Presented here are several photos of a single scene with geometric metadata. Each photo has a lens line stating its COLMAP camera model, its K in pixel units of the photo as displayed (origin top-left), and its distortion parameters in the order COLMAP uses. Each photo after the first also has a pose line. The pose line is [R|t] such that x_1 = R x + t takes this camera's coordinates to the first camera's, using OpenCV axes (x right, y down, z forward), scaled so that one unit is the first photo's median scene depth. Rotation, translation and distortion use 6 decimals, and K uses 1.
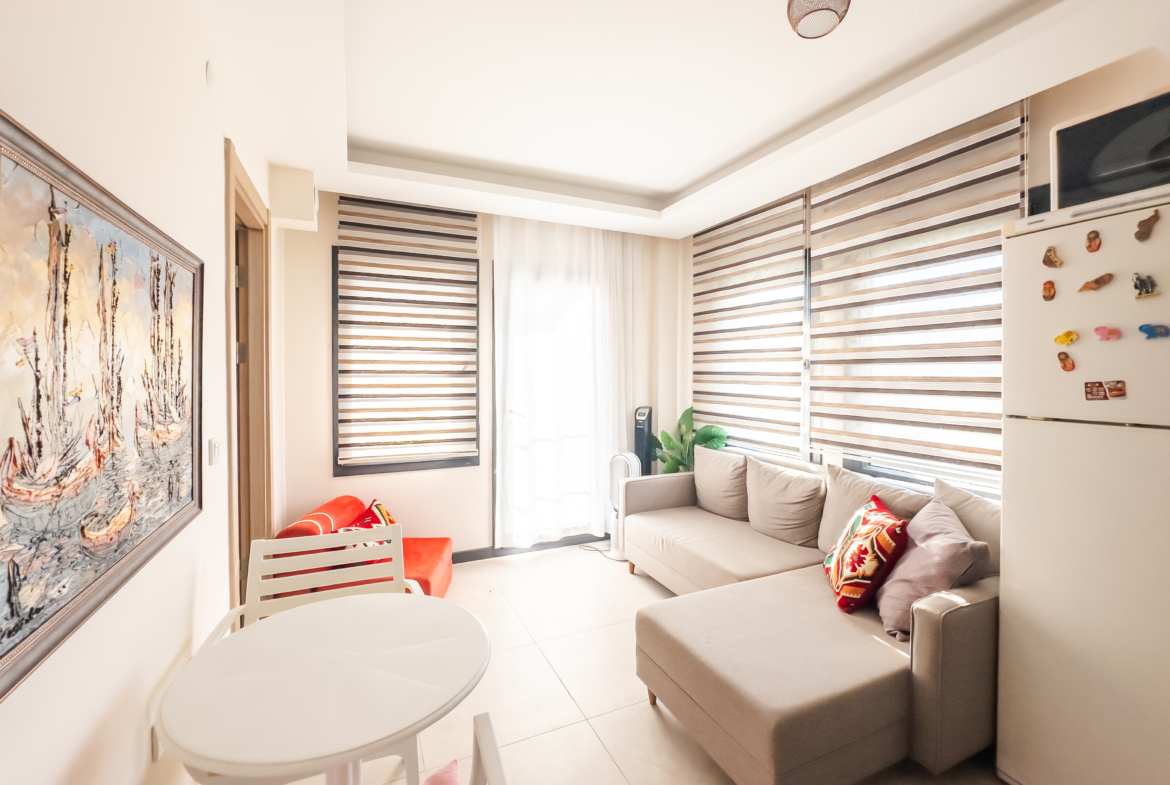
lens RADIAL K [[499.2, 0, 588.8], [0, 499.2, 382.5], [0, 0, 1]] dist [-0.011478, 0.000335]
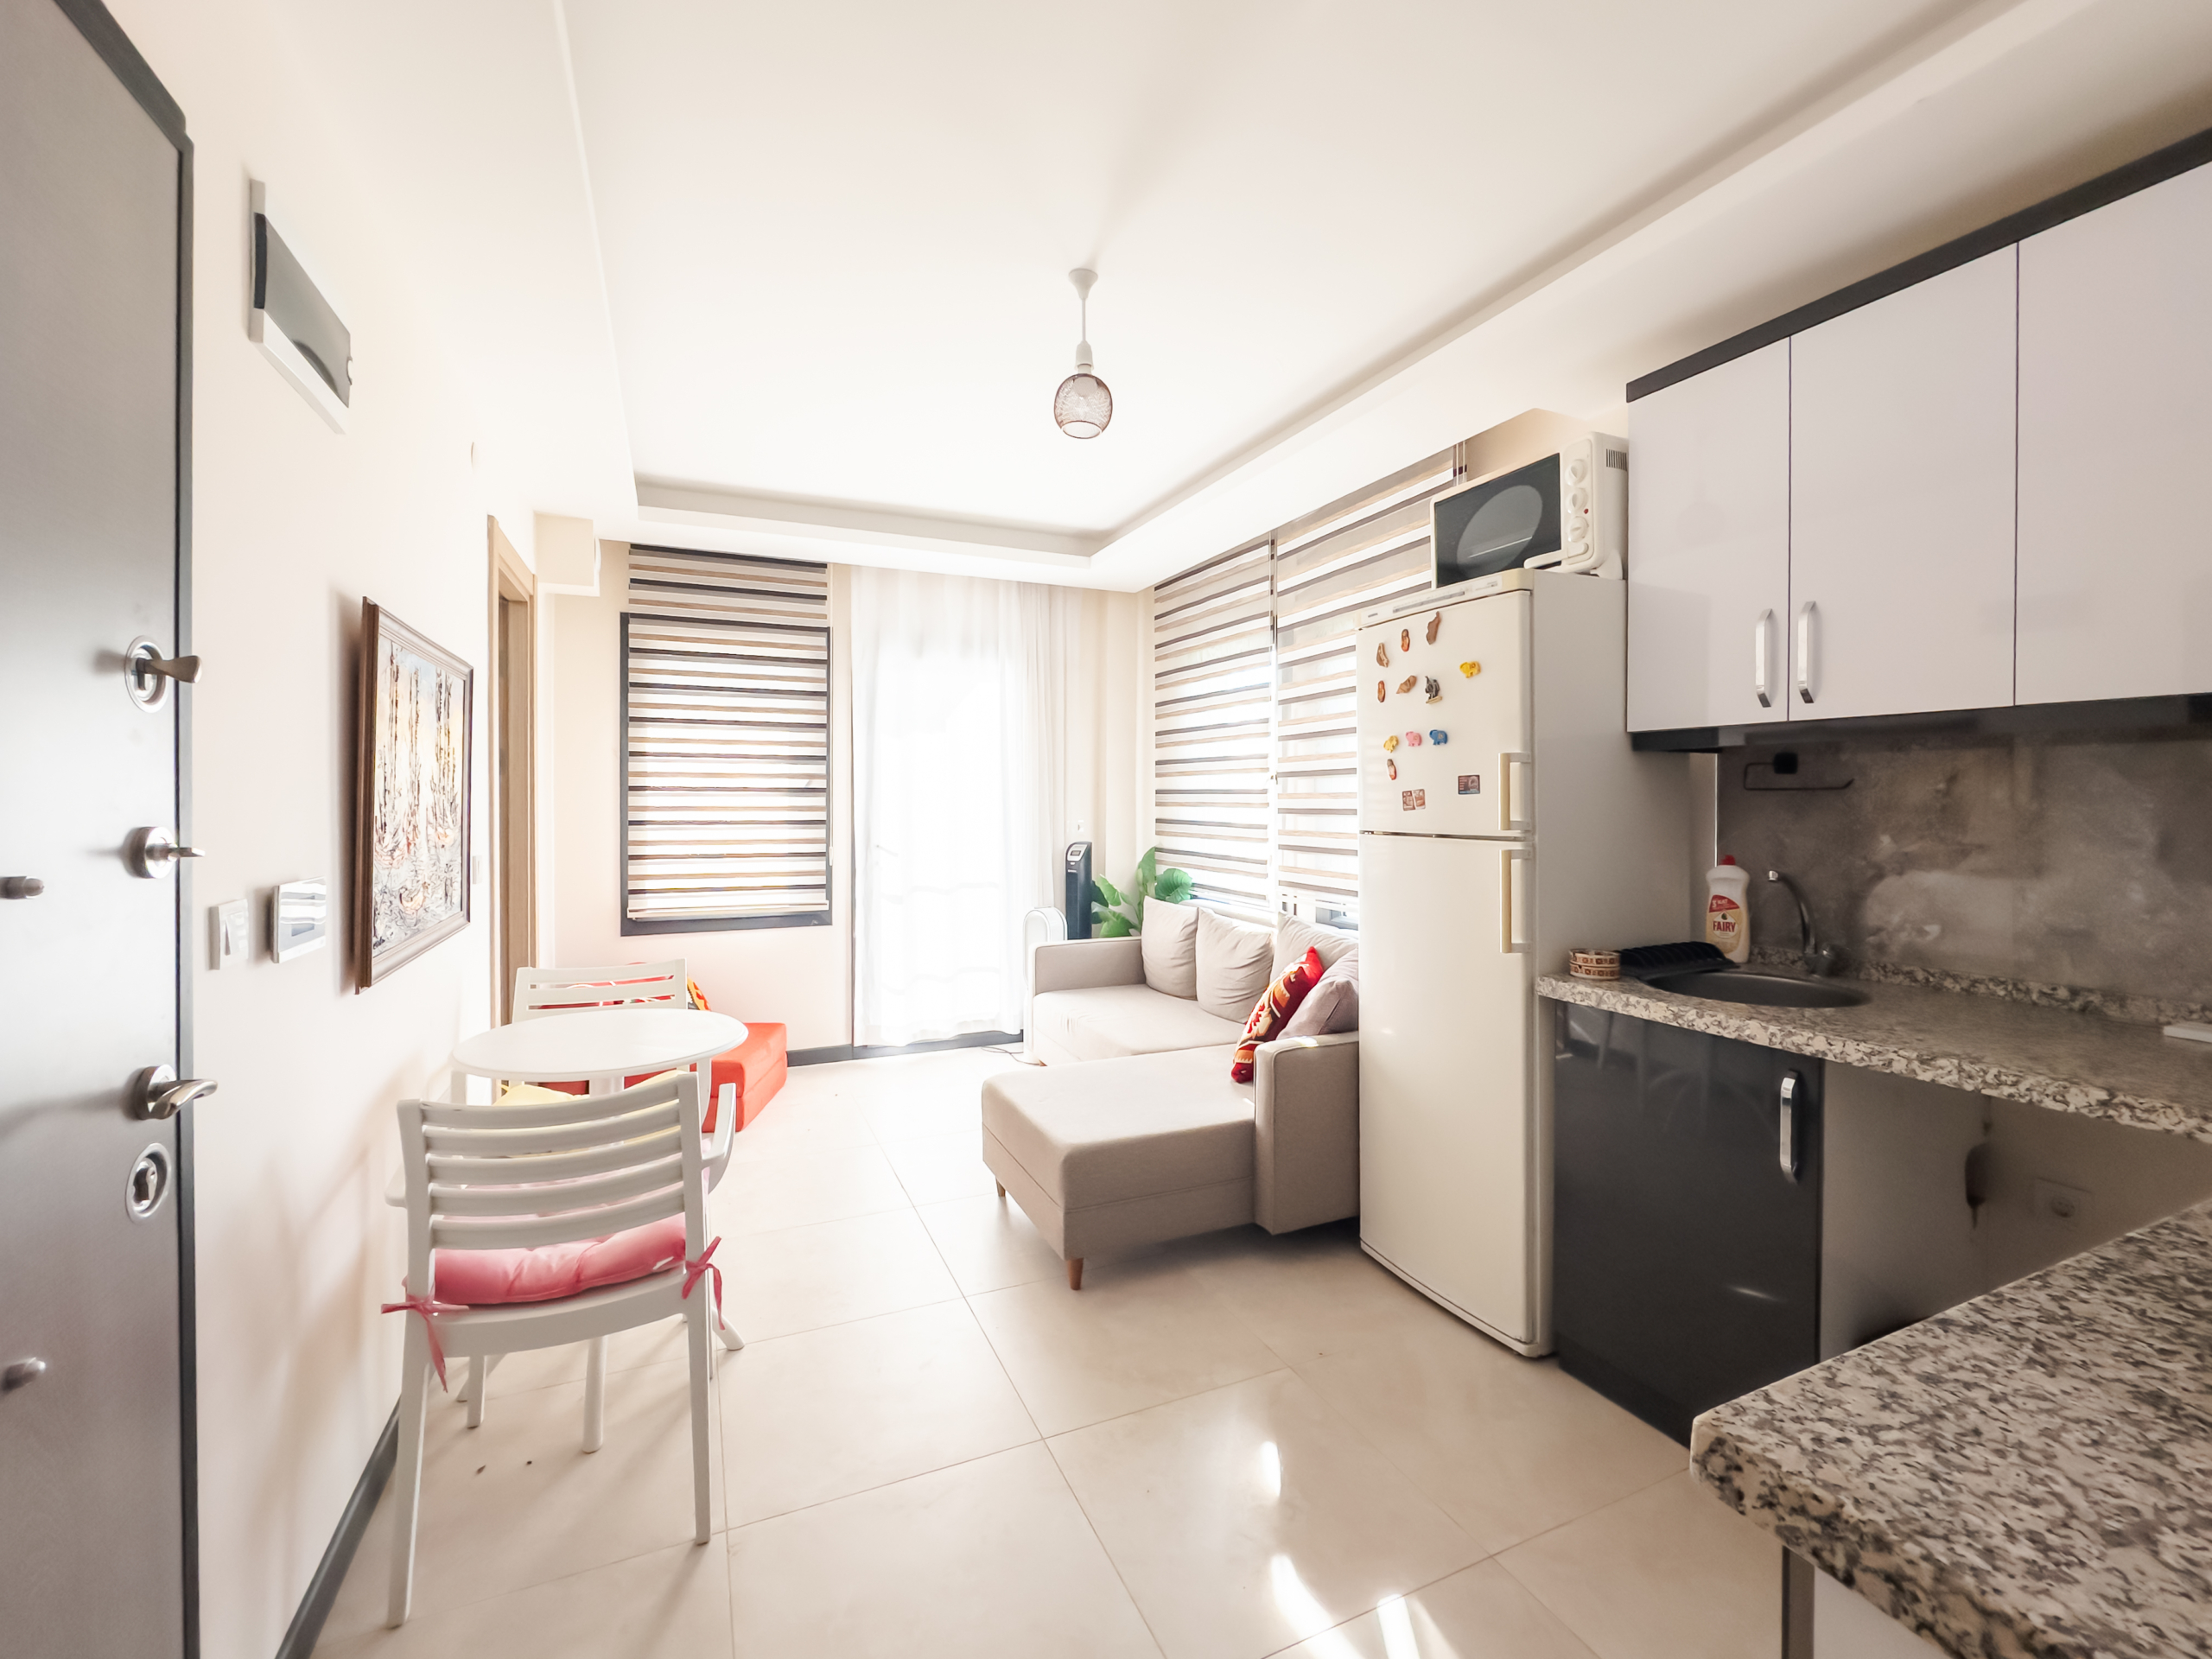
lens RADIAL K [[946.8, 0, 1092.5], [0, 946.8, 807.6], [0, 0, 1]] dist [0.003907, -0.000177]
pose [[0.999524, 0.000334, -0.030859, 0.213427], [-0.000713, 0.999925, -0.012241, 0.023108], [0.030852, 0.012257, 0.999449, -0.353593]]
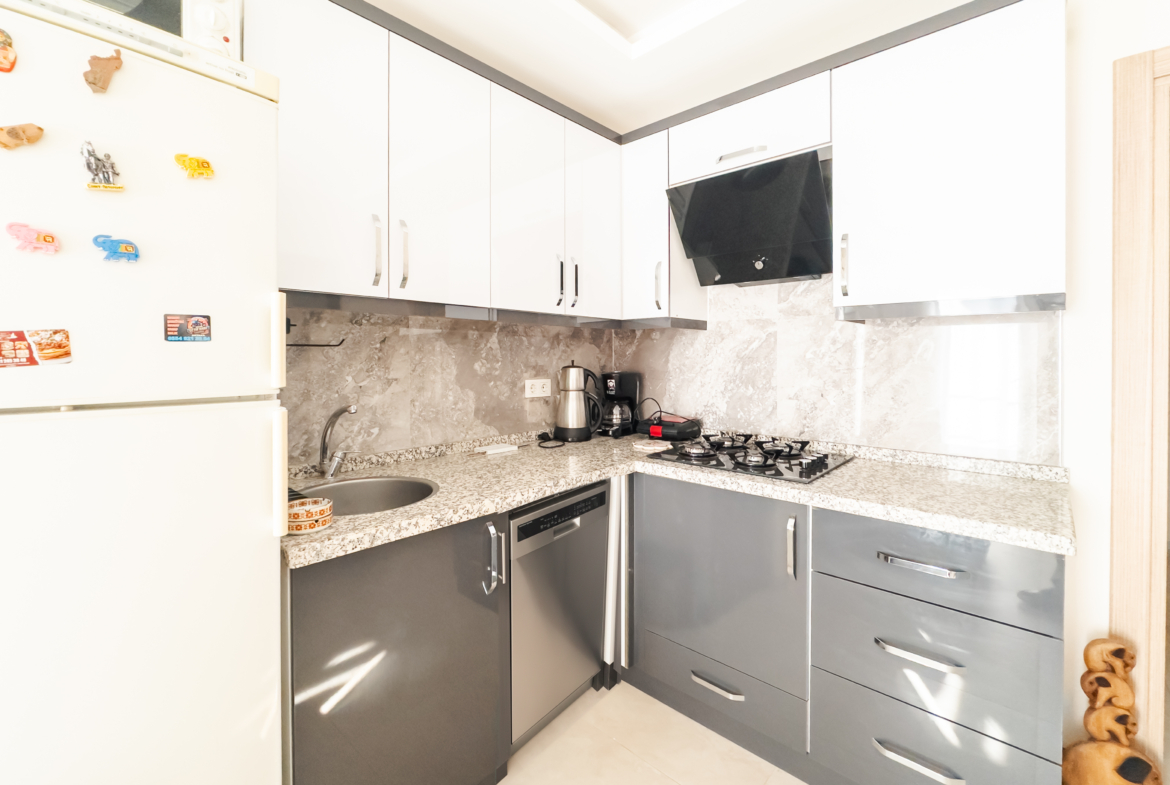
lens RADIAL K [[499.2, 0, 580.0], [0, 499.2, 363.8], [0, 0, 1]] dist [-0.011478, 0.000335]
pose [[-0.360667, -0.009098, 0.932650, 0.149850], [0.022036, 0.999590, 0.018273, 0.015889], [-0.932434, 0.027143, -0.360318, 0.278189]]
